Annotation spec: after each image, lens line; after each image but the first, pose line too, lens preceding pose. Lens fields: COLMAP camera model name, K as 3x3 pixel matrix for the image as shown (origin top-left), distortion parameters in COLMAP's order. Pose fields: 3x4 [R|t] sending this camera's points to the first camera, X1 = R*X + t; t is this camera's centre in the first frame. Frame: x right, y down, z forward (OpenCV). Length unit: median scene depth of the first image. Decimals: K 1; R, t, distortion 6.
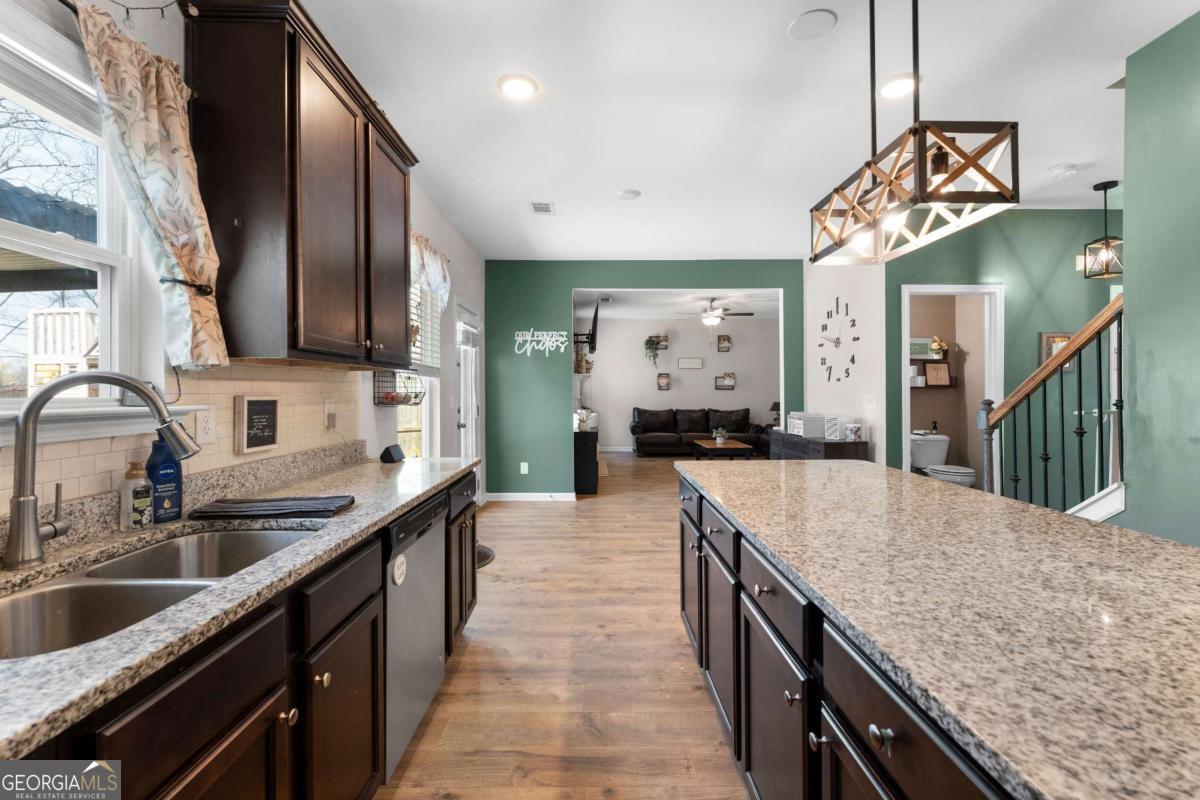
lens RADIAL K [[519.2, 0, 604.5], [0, 519.2, 395.1], [0, 0, 1]] dist [-0.003665, -0.000848]
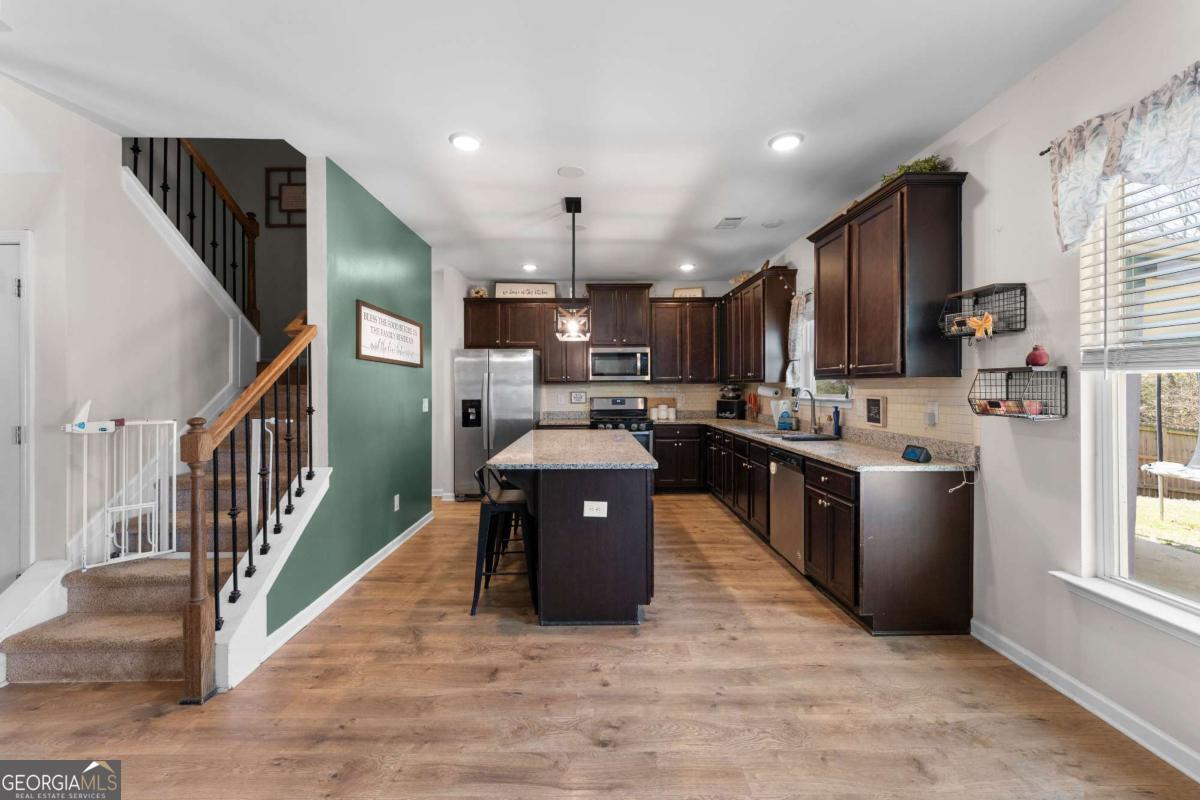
lens RADIAL K [[497.1, 0, 603.2], [0, 497.1, 385.4], [0, 0, 1]] dist [0.001526, -0.000269]
pose [[-0.999897, 0.006935, -0.012595, 0.352703], [0.006898, 0.999972, 0.002965, -0.050456], [0.012615, 0.002878, -0.999916, 2.738724]]
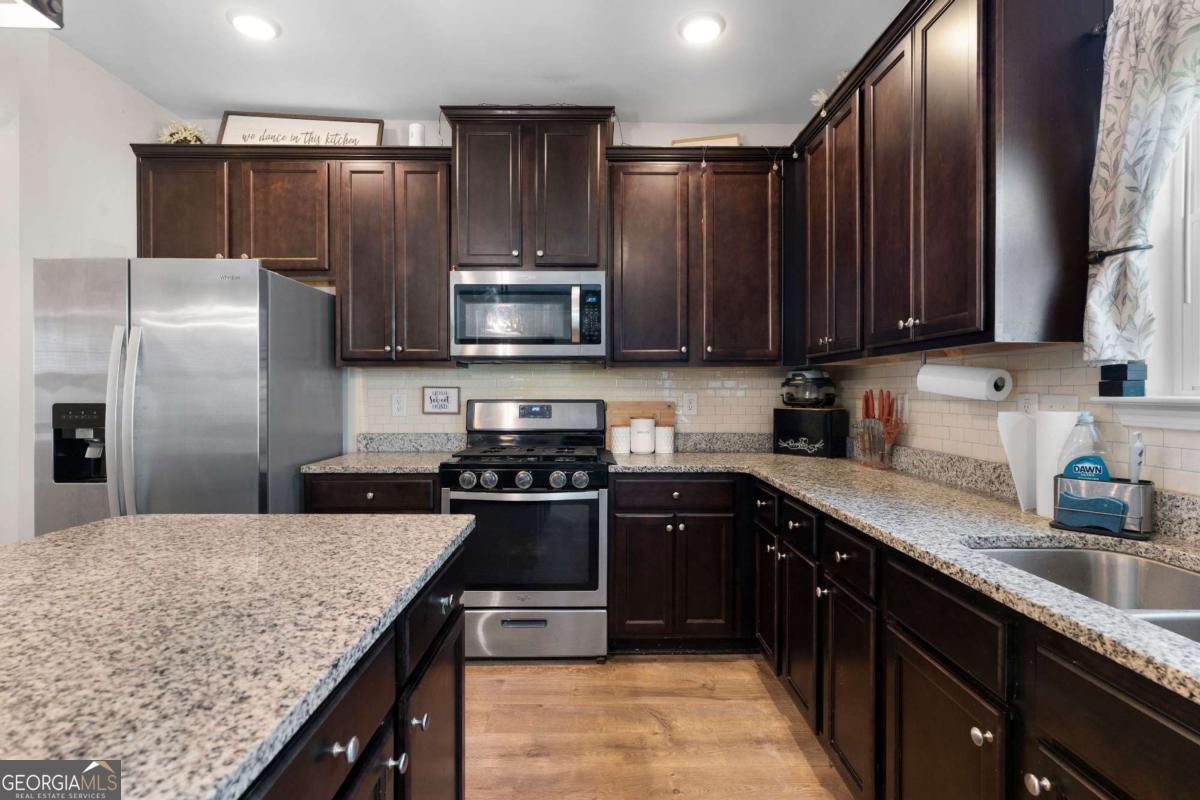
lens RADIAL K [[570.3, 0, 608.3], [0, 570.3, 391.0], [0, 0, 1]] dist [-0.000931, 0.000040]
pose [[-0.999969, 0.001923, -0.007606, 0.024623], [0.001891, 0.999989, 0.004195, 0.007161], [0.007614, 0.004181, -0.999962, 1.022953]]
